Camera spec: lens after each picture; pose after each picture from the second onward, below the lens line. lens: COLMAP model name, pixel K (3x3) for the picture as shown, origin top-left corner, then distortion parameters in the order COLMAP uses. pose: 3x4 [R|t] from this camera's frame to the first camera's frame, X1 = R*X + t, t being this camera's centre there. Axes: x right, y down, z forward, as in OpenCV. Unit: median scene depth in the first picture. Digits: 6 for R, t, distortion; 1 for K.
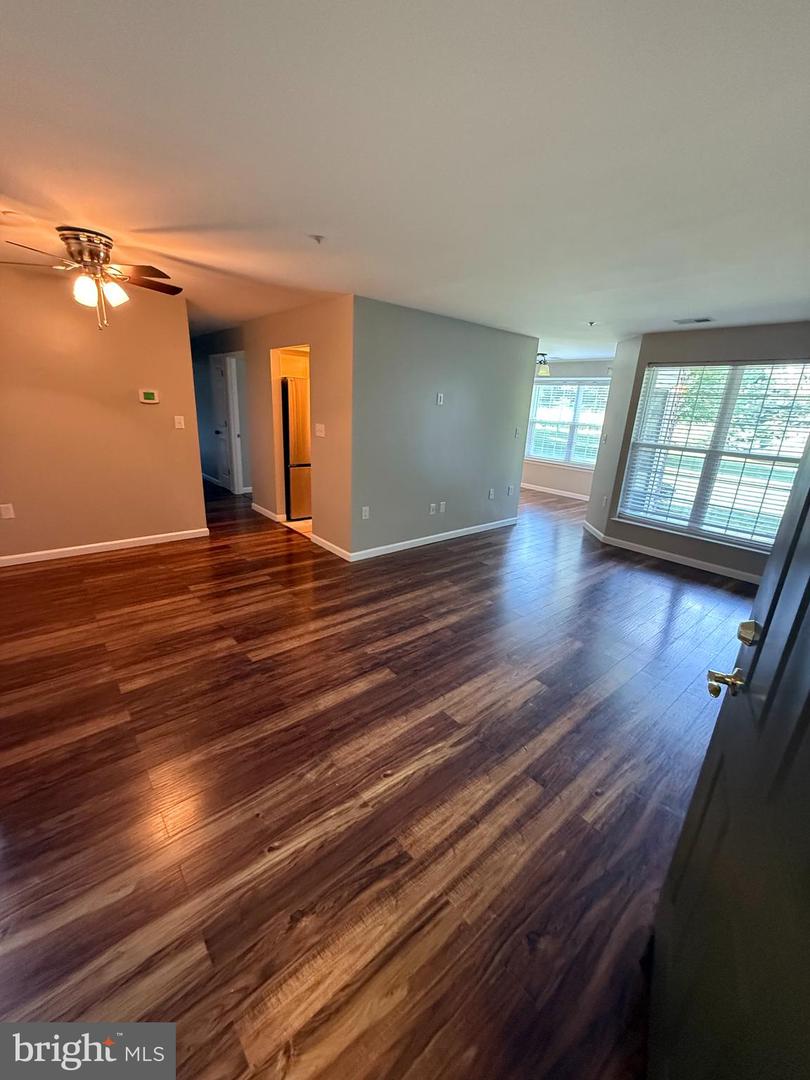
lens RADIAL K [[429.2, 0, 401.3], [0, 429.2, 537.9], [0, 0, 1]] dist [-0.014122, -0.000047]
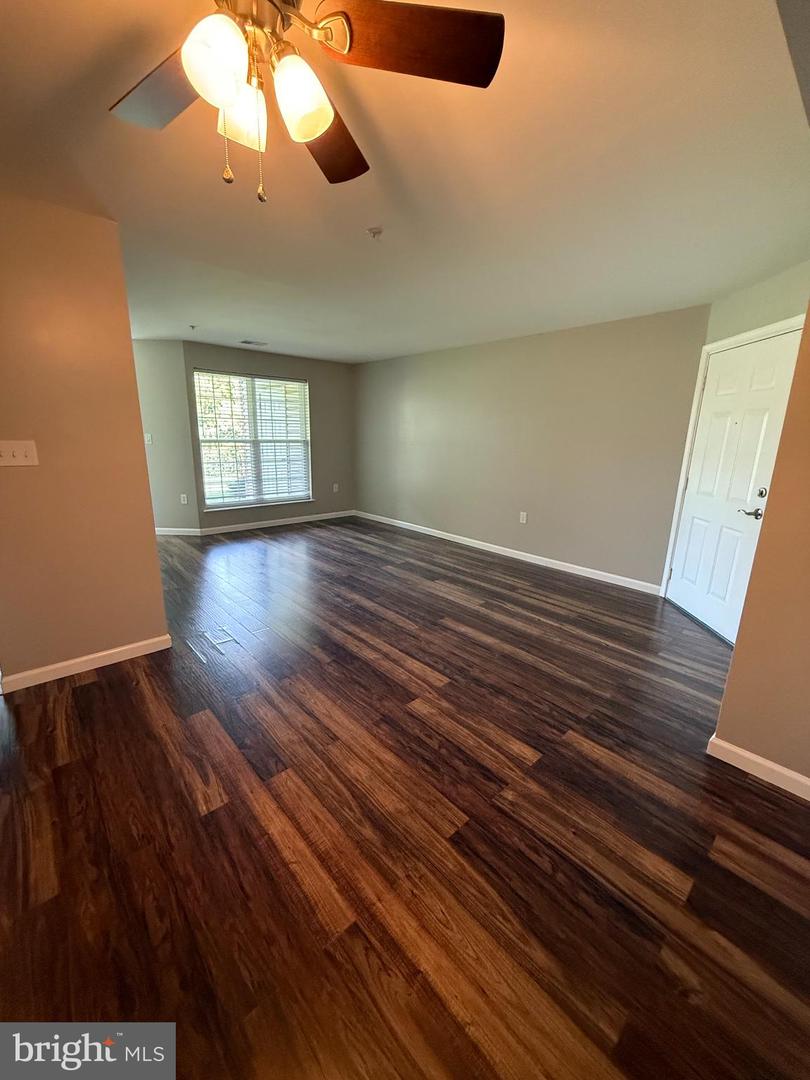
lens RADIAL K [[429.2, 0, 408.4], [0, 429.2, 533.6], [0, 0, 1]] dist [-0.014122, -0.000047]
pose [[-0.028328, -0.278437, 0.960037, -1.144076], [0.277767, 0.920404, 0.275139, -0.293075], [-0.960231, 0.274461, 0.051267, 0.933236]]
